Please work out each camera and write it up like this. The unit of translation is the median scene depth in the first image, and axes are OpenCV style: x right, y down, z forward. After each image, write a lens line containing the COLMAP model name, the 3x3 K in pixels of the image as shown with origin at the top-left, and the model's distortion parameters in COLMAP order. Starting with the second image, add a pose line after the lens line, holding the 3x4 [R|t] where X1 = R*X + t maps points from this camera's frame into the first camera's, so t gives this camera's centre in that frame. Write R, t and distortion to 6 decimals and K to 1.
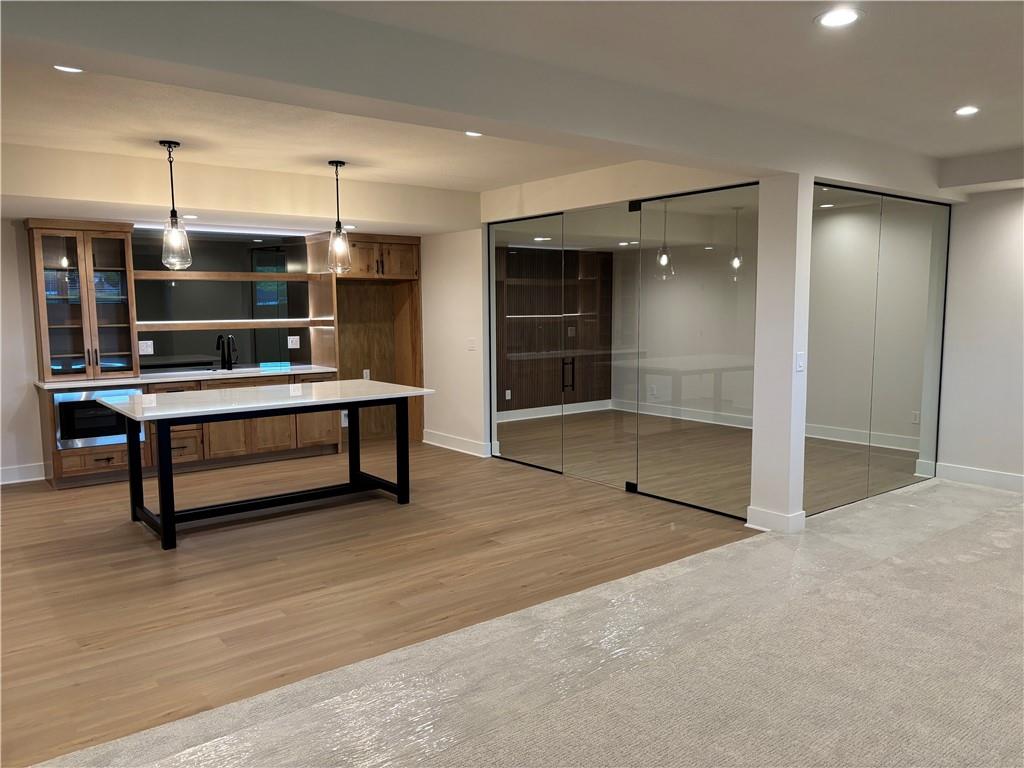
lens RADIAL K [[769.7, 0, 507.3], [0, 769.7, 392.7], [0, 0, 1]] dist [0.064827, -0.033451]
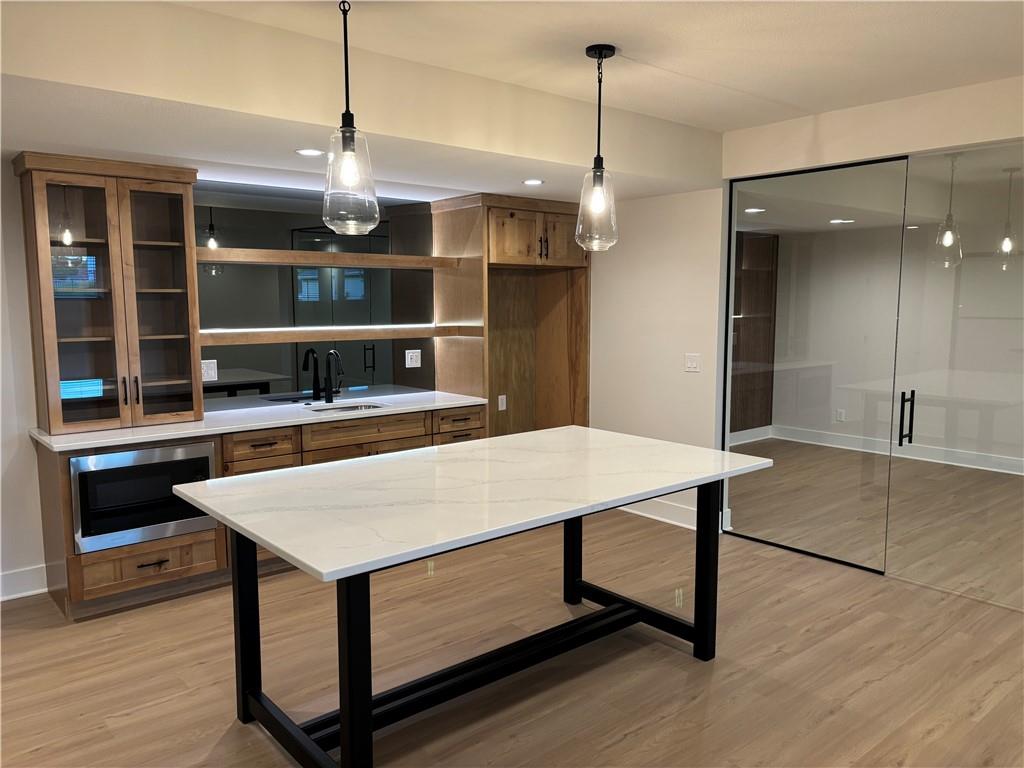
lens RADIAL K [[769.7, 0, 515.0], [0, 769.7, 392.3], [0, 0, 1]] dist [0.064827, -0.033451]
pose [[0.998888, 0.000043, 0.047154, -0.248185], [-0.000245, 0.999991, 0.004271, -0.043889], [-0.047154, -0.004278, 0.998878, 0.364123]]
